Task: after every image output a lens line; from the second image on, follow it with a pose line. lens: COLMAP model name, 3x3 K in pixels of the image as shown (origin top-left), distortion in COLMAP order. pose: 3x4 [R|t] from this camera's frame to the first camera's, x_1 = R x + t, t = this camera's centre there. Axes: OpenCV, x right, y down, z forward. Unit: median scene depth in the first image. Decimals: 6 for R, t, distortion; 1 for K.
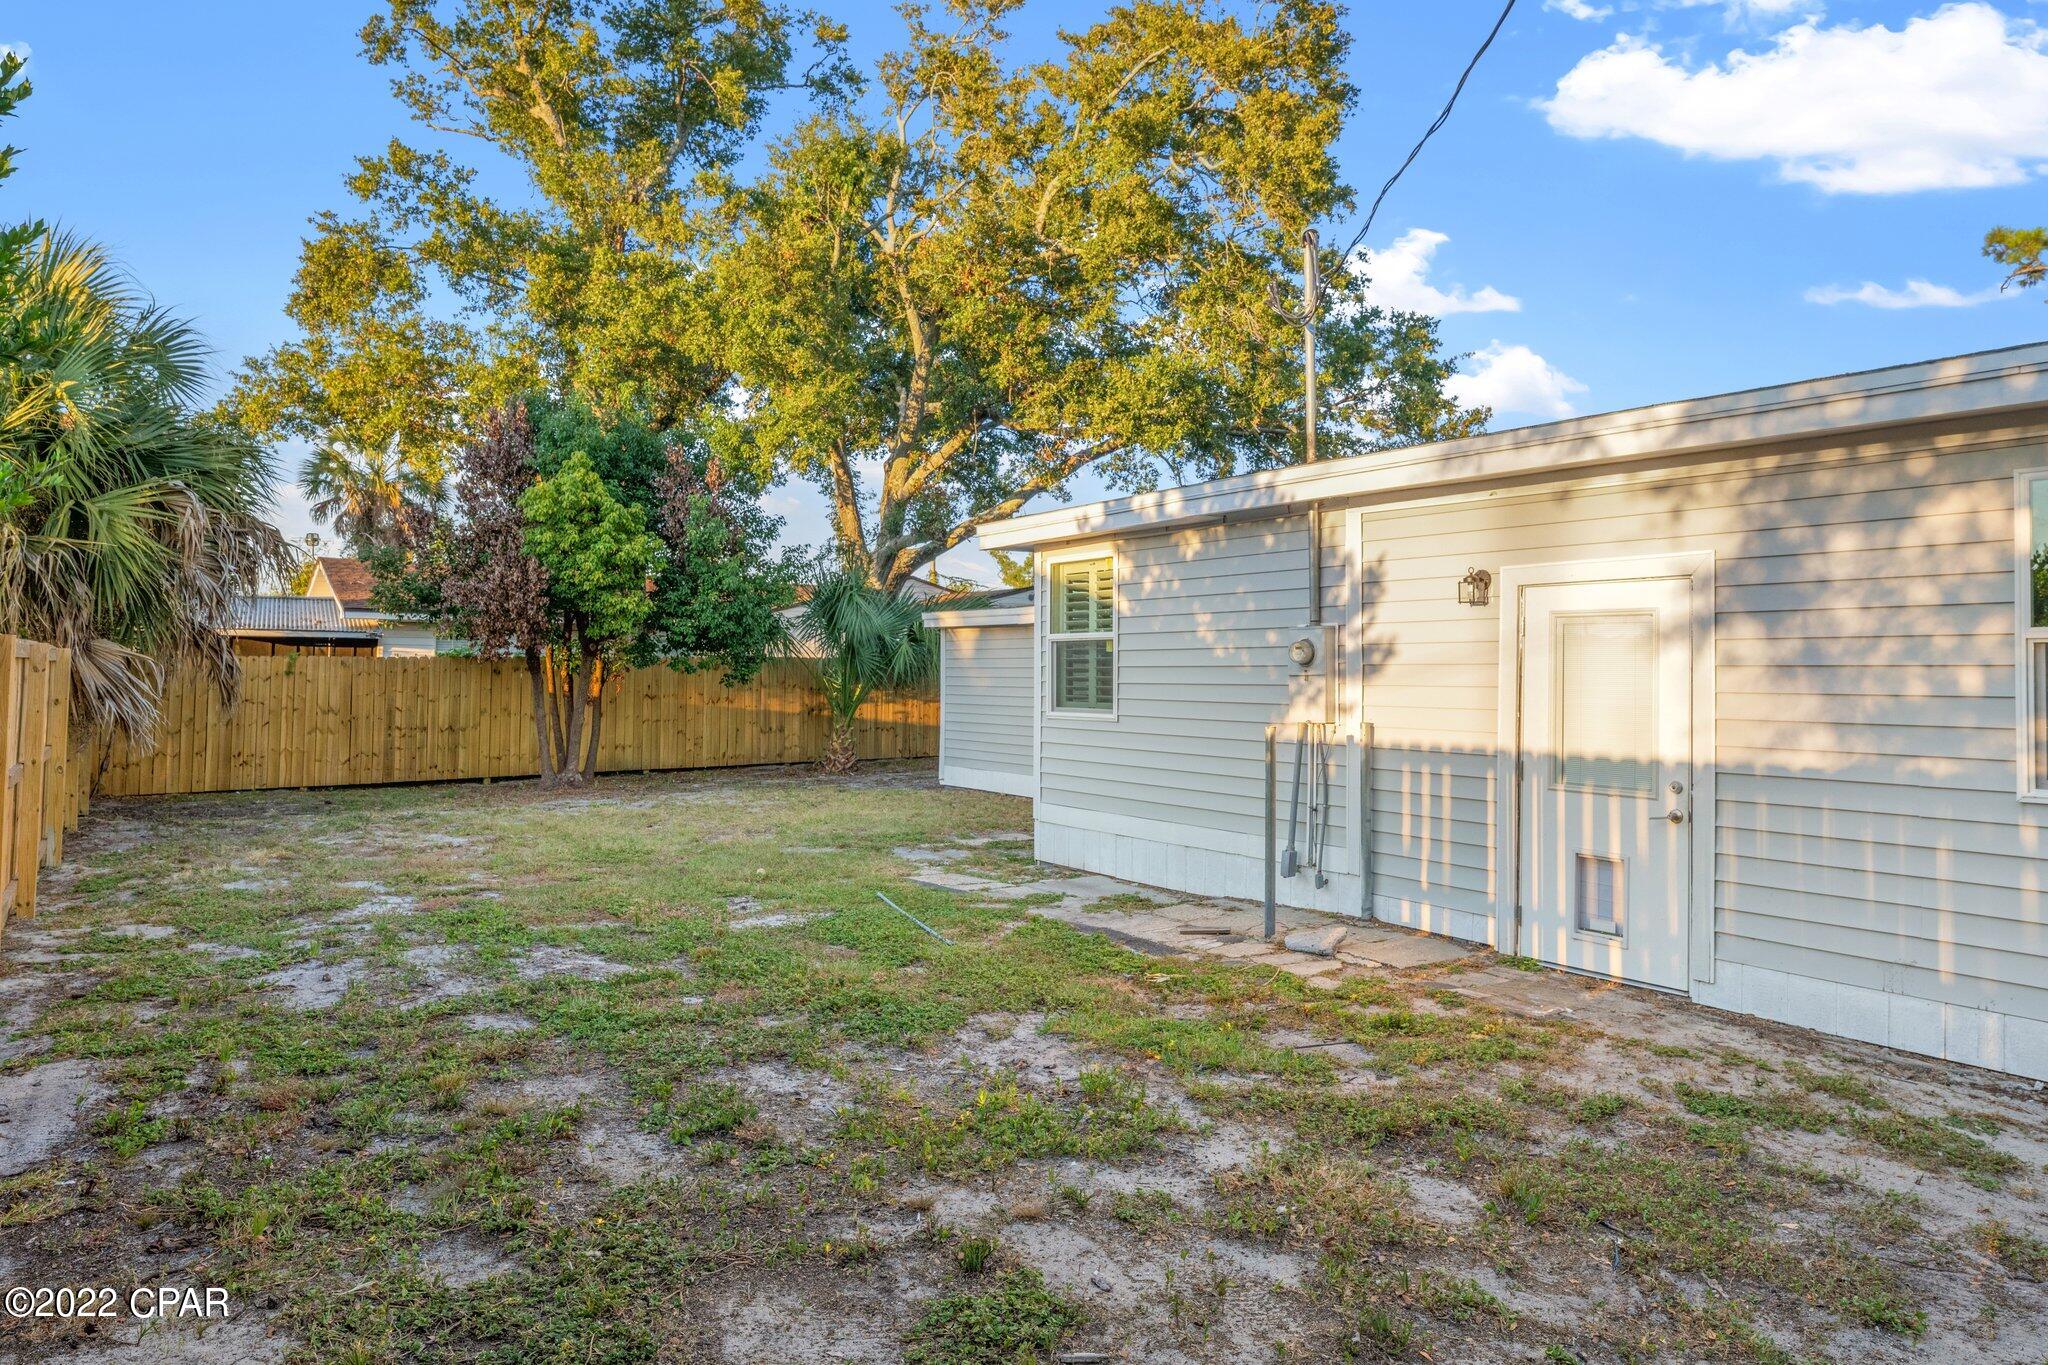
lens RADIAL K [[1217.3, 0, 1024.0], [0, 1217.3, 682.5], [0, 0, 1]] dist [-0.003017, -0.000828]
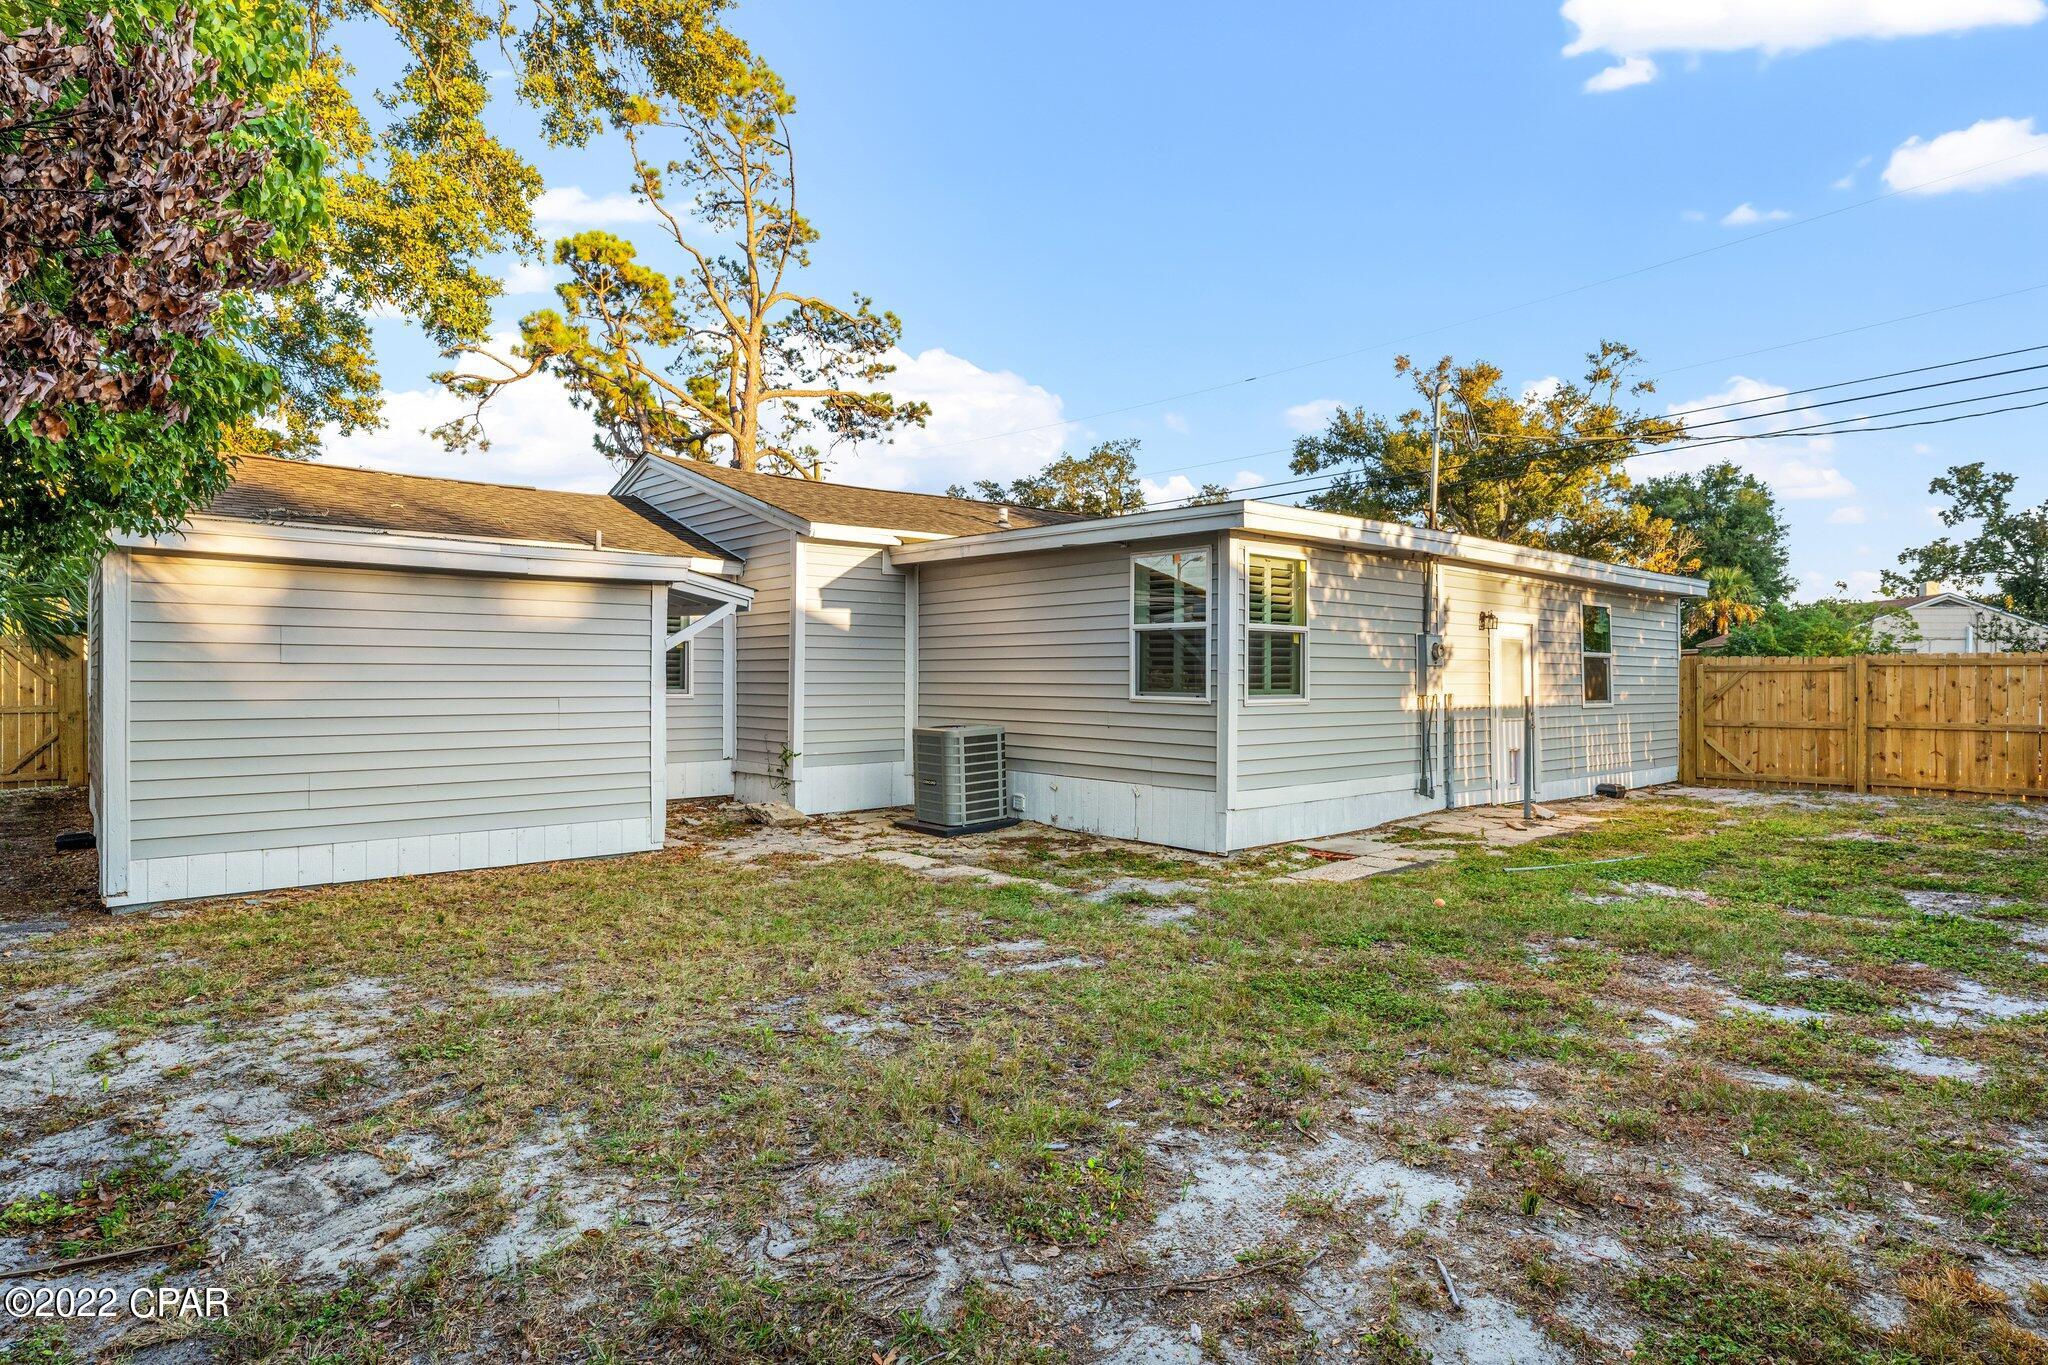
lens RADIAL K [[1101.7, 0, 1024.0], [0, 1101.7, 682.5], [0, 0, 1]] dist [-0.000199, -0.000047]
pose [[-0.060317, -0.015151, 0.998064, -1.007480], [0.003247, 0.999877, 0.015375, -0.006367], [-0.998174, 0.004168, -0.060261, 1.400533]]
